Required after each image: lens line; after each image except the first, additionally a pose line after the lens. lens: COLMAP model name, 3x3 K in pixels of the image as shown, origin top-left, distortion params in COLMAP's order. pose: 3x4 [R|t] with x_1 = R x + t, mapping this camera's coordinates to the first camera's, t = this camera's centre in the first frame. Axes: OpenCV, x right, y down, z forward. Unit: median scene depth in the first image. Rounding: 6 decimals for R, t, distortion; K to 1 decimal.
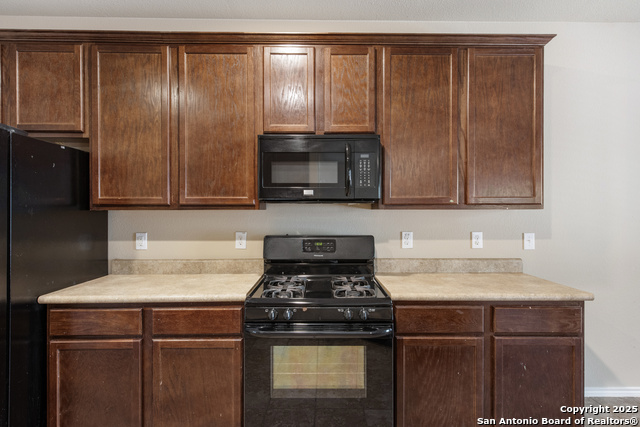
lens RADIAL K [[322.3, 0, 320.0], [0, 322.3, 213.5], [0, 0, 1]] dist [-0.001254, -0.000518]
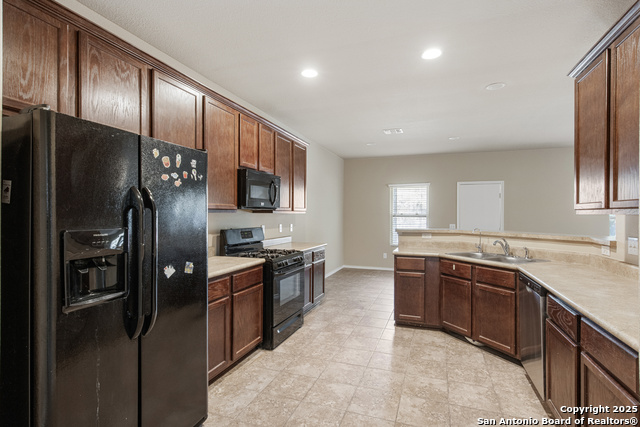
lens RADIAL K [[322.3, 0, 320.0], [0, 322.3, 213.5], [0, 0, 1]] dist [-0.001254, -0.000518]
pose [[0.416260, 0.011661, 0.909171, -1.474899], [-0.011602, 0.999904, -0.007513, -0.002411], [-0.909172, -0.007421, 0.416355, -0.042436]]
